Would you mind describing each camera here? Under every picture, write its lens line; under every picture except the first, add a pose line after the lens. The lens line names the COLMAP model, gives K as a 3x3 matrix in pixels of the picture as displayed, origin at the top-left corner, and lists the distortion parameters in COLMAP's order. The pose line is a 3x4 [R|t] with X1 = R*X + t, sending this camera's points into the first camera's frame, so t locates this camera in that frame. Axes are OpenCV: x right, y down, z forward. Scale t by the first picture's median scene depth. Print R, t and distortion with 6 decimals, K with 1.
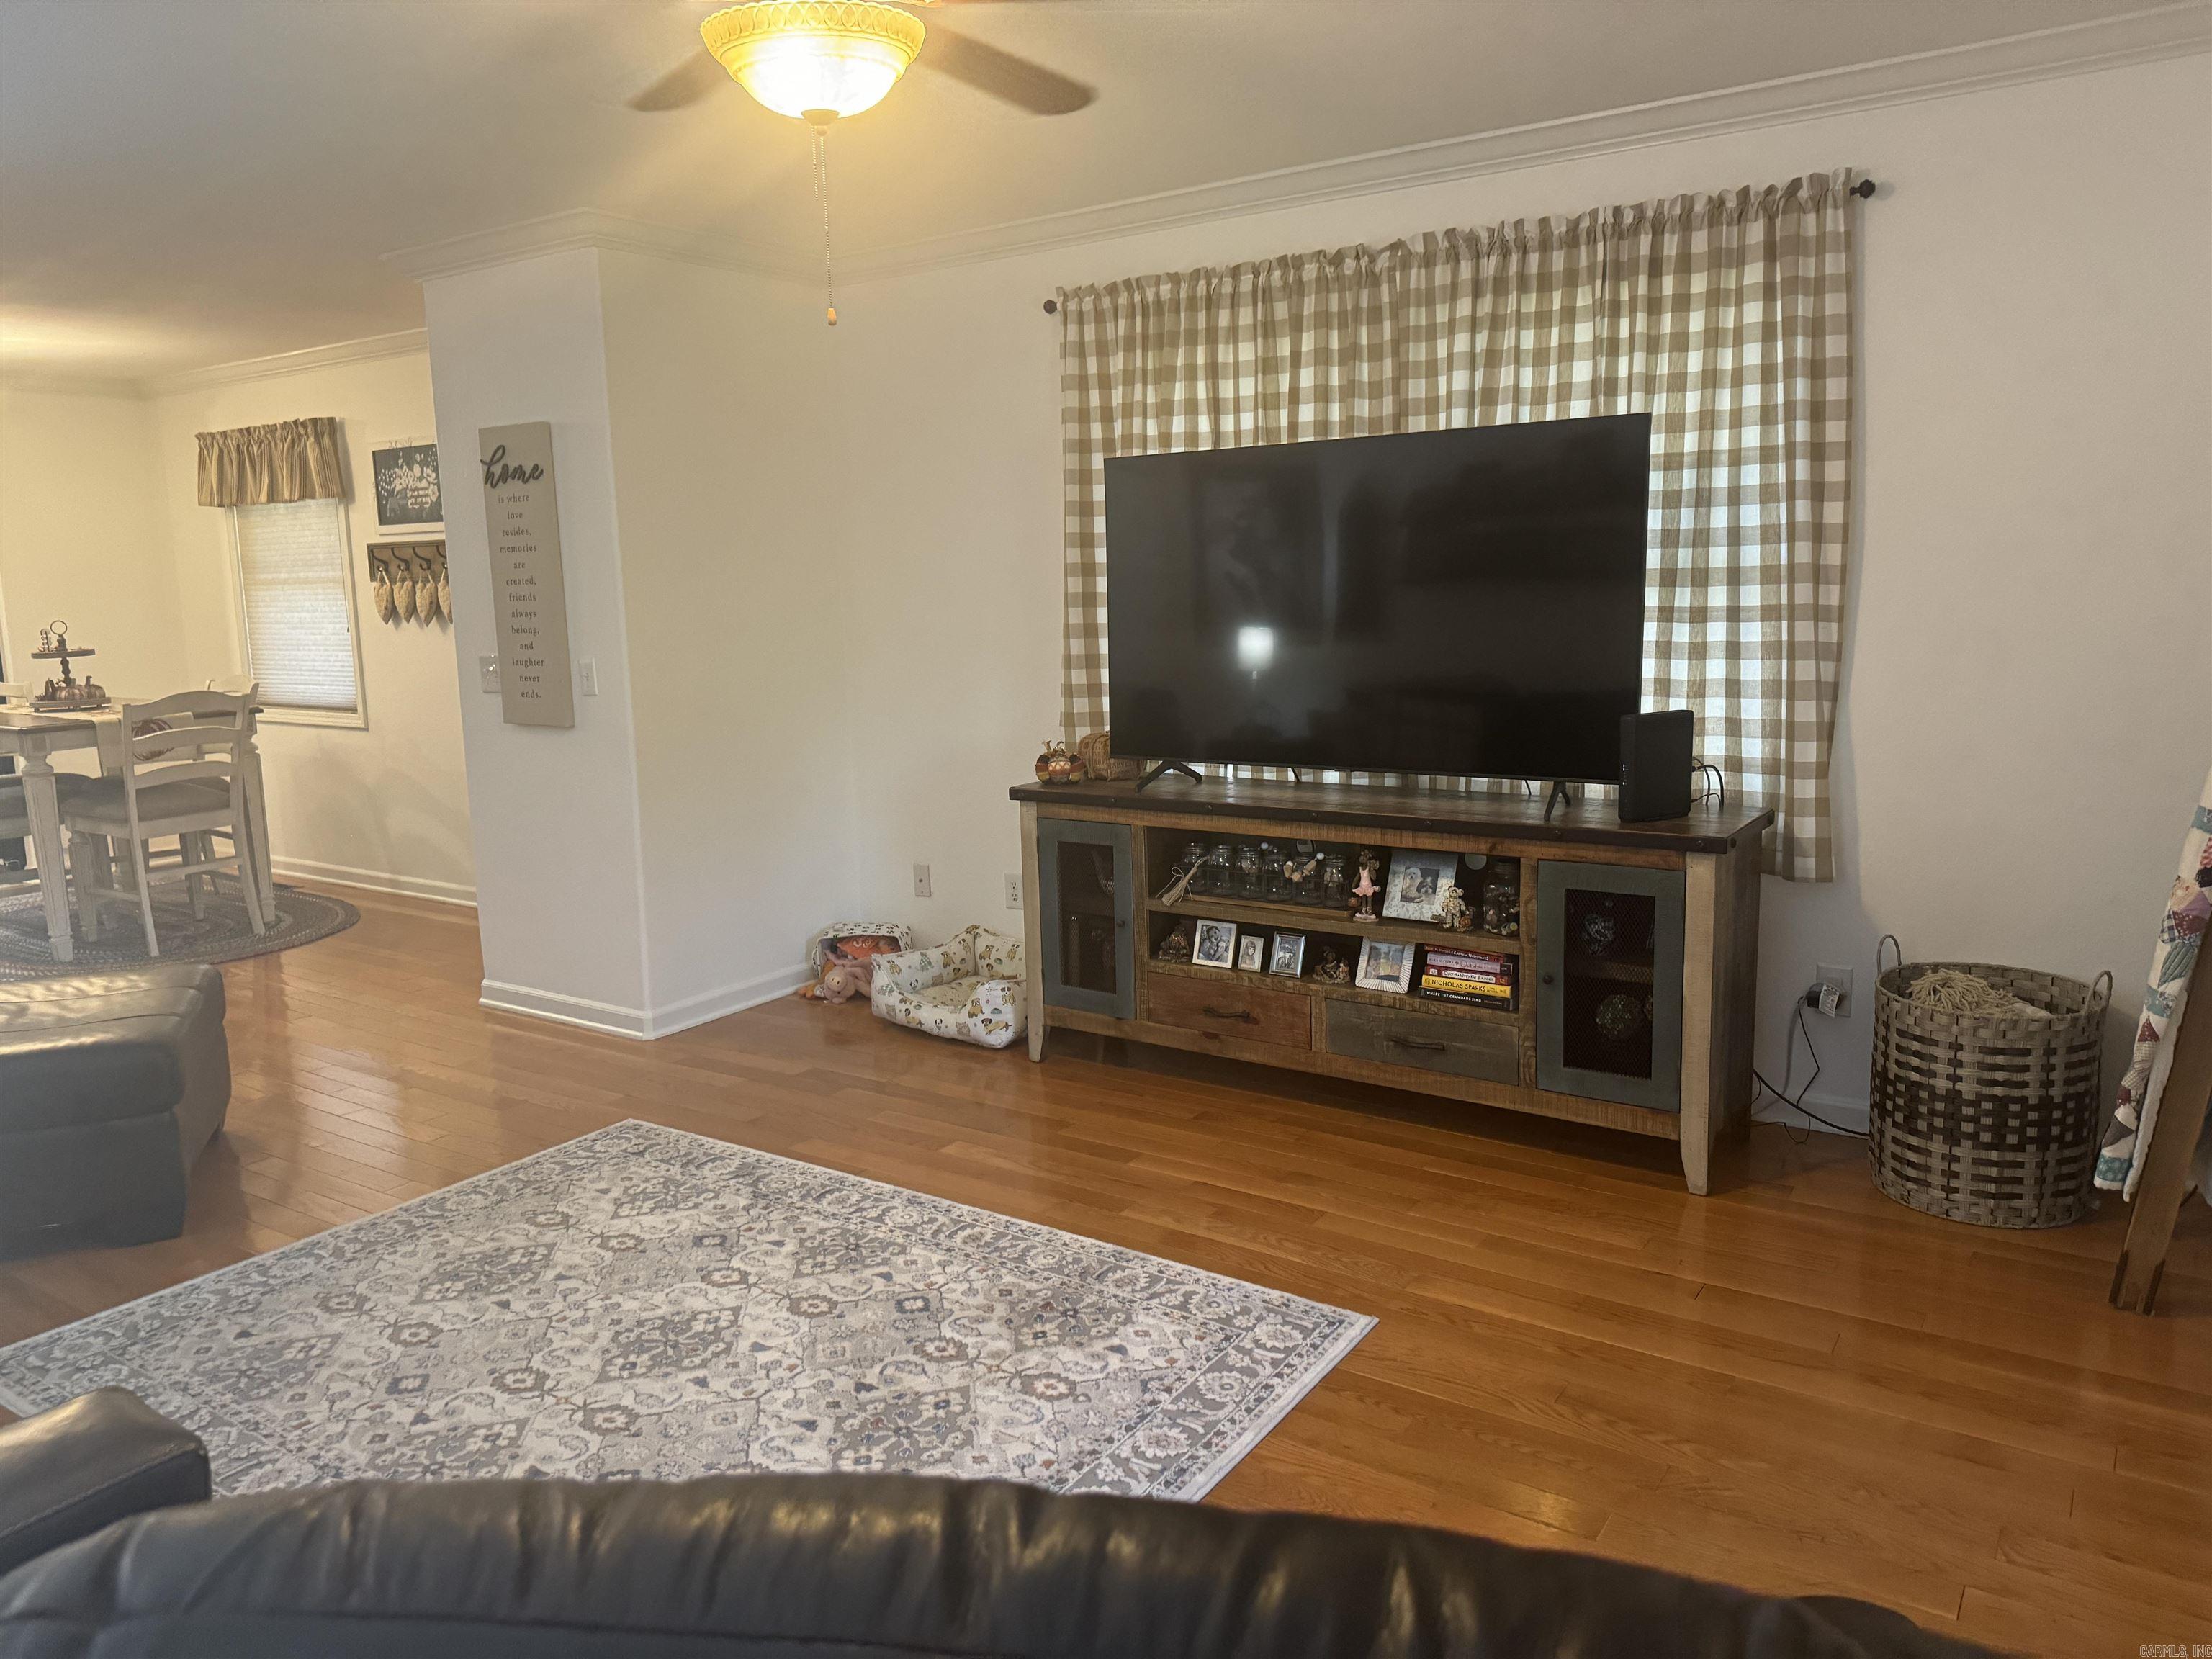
lens RADIAL K [[1567.4, 0, 1104.6], [0, 1567.4, 820.7], [0, 0, 1]] dist [-0.000784, -0.003286]
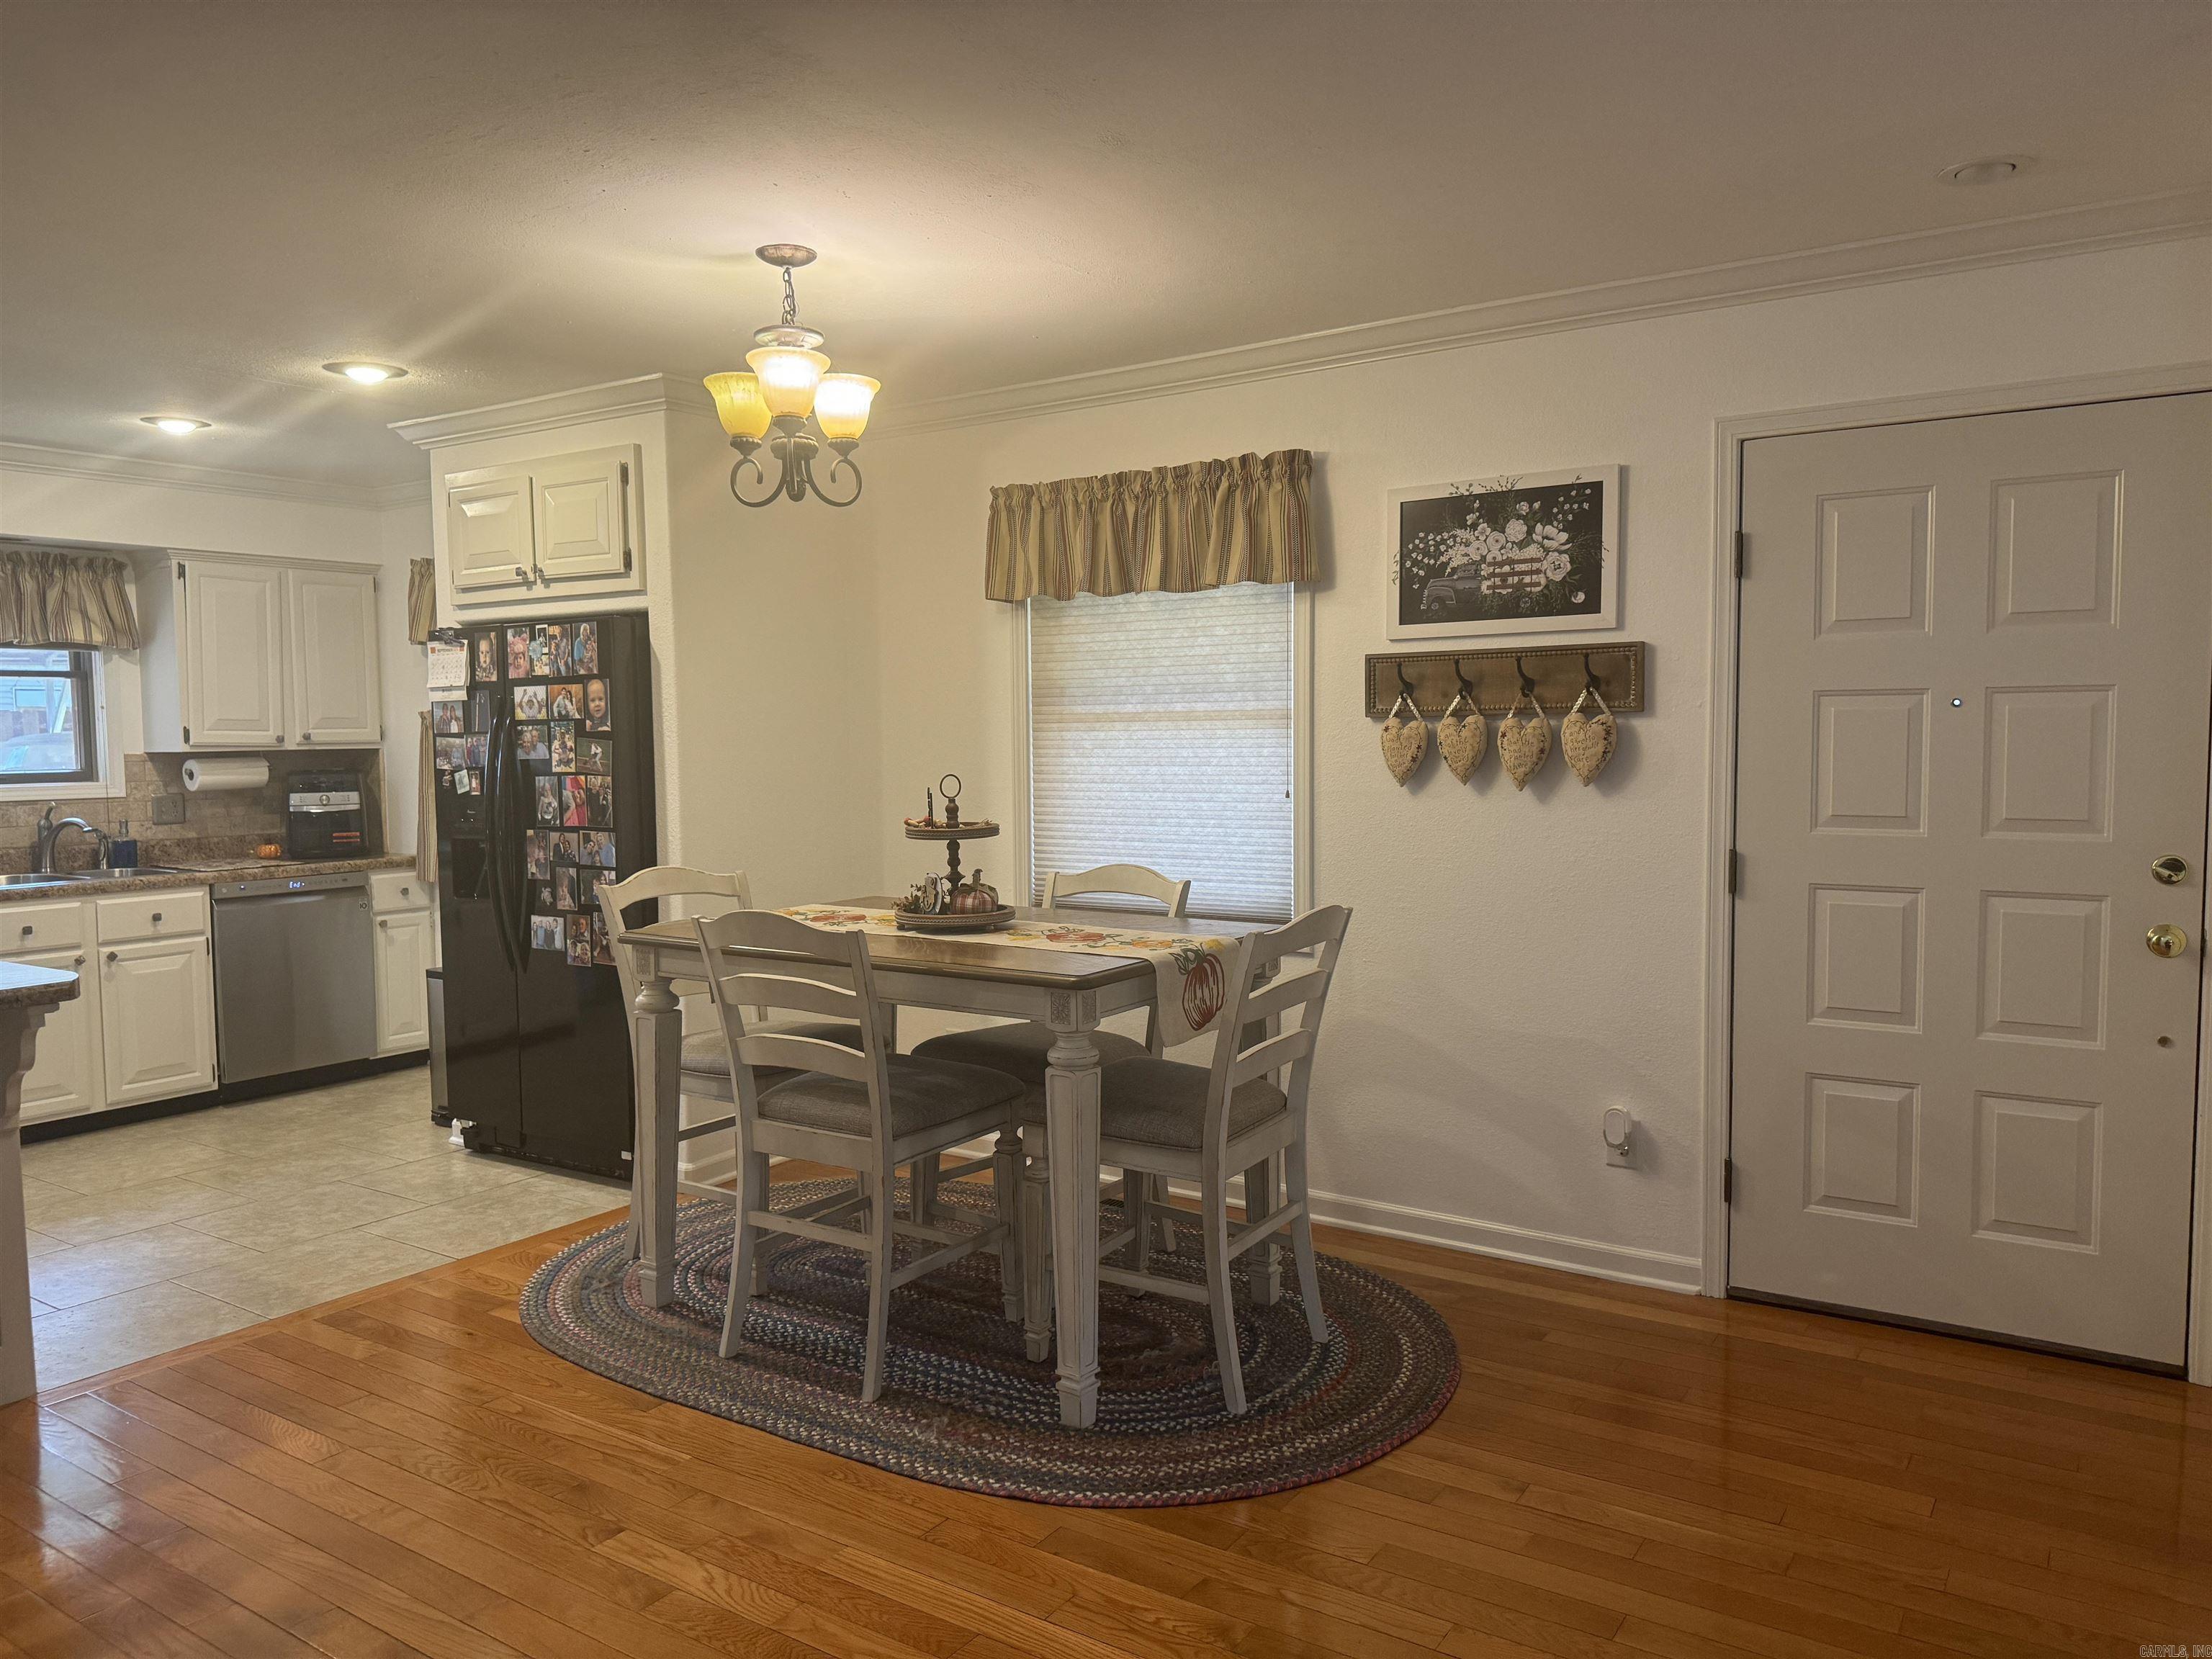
lens RADIAL K [[1567.4, 0, 1108.1], [0, 1567.4, 837.5], [0, 0, 1]] dist [-0.000784, -0.003286]
pose [[0.999876, 0.011006, -0.011279, -0.572500], [-0.012028, 0.995417, -0.094867, -0.048005], [0.010184, 0.094991, 0.995426, 0.407149]]
